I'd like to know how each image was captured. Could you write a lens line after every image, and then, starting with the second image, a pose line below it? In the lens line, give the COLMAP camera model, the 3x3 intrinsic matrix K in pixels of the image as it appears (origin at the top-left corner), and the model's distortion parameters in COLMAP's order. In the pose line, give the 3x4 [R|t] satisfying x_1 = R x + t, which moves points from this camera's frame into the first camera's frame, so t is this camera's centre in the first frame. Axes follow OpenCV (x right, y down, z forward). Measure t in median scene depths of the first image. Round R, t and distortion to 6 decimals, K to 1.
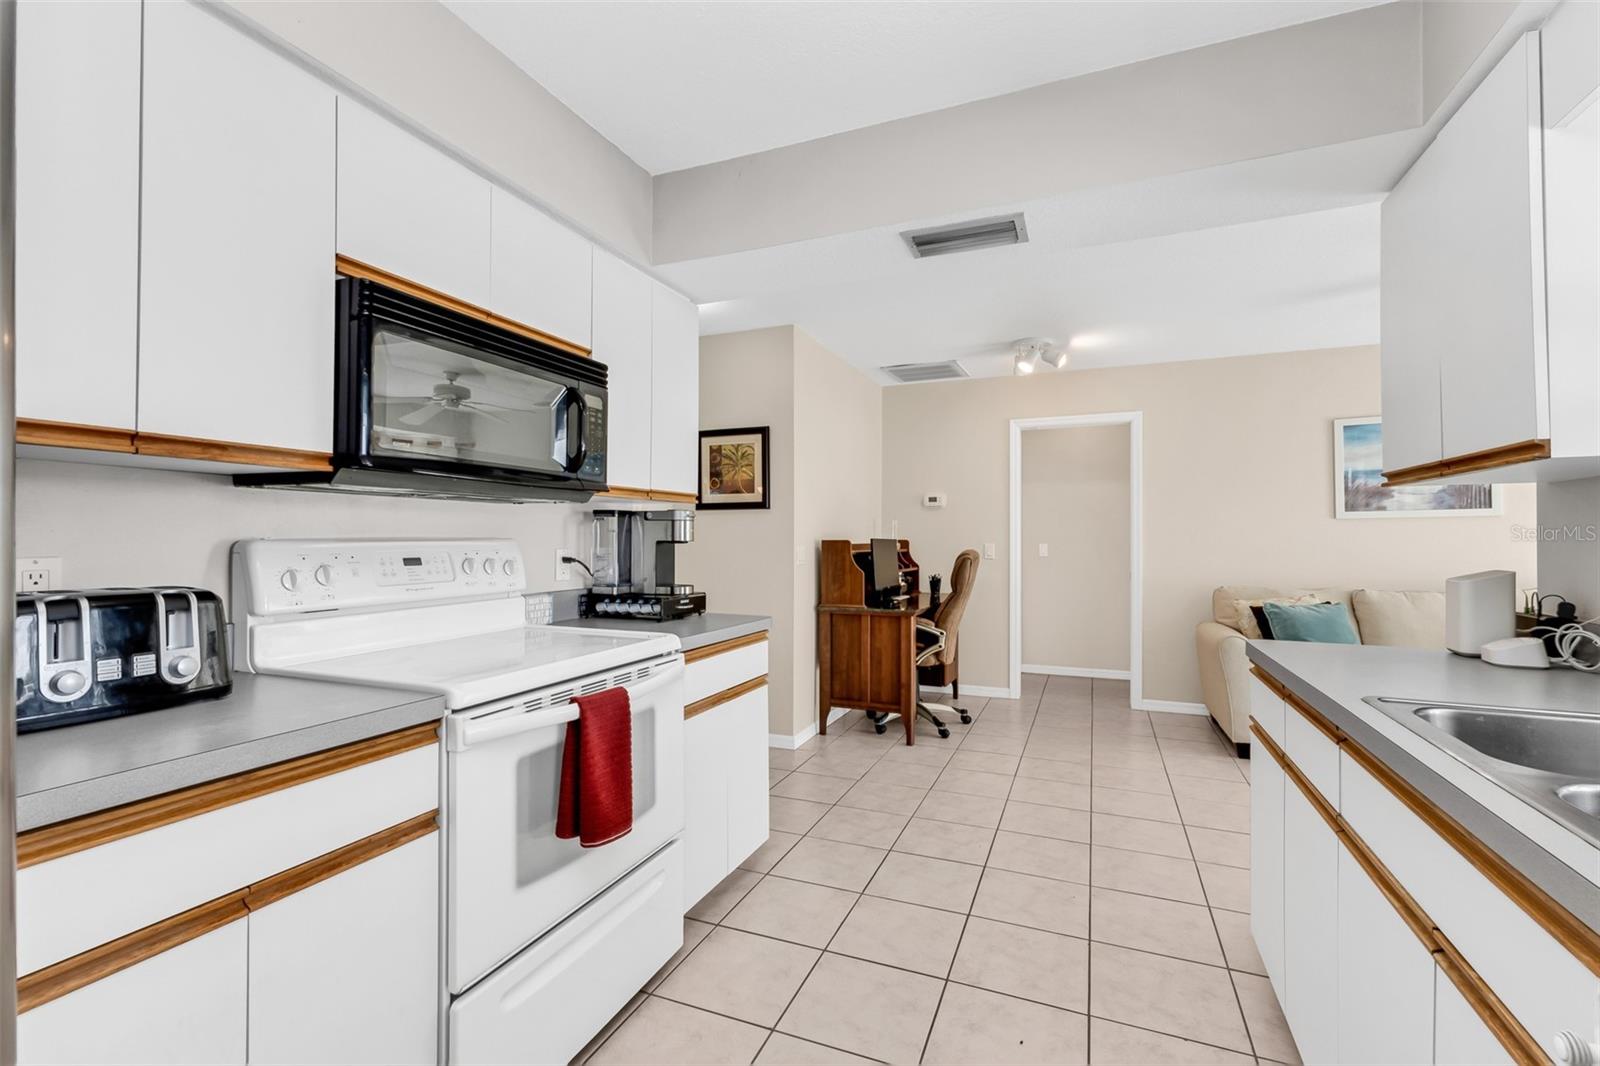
lens RADIAL K [[703.5, 0, 768.2], [0, 703.5, 532.9], [0, 0, 1]] dist [0.001927, -0.000436]
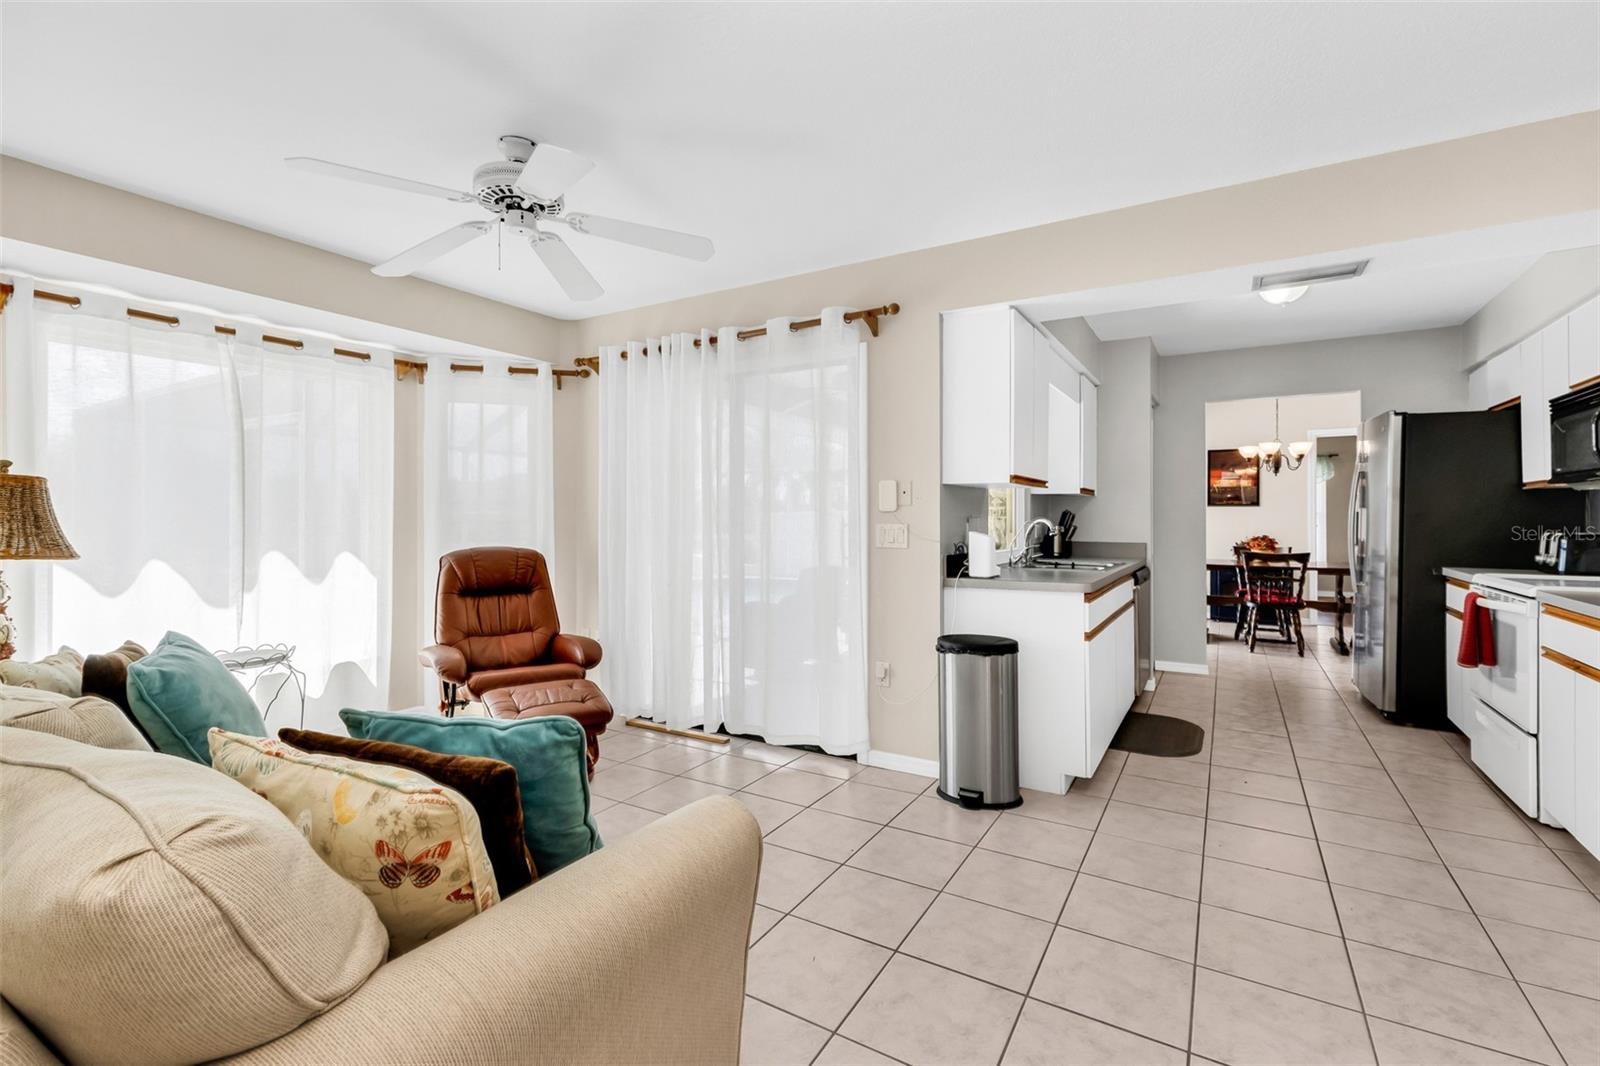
lens RADIAL K [[700.2, 0, 795.2], [0, 700.2, 512.4], [0, 0, 1]] dist [0.009706, -0.000509]
pose [[-0.991757, -0.000078, 0.128135, 0.527882], [-0.002104, 0.999875, -0.015674, 0.013870], [-0.128117, -0.015814, -0.991633, 1.218829]]
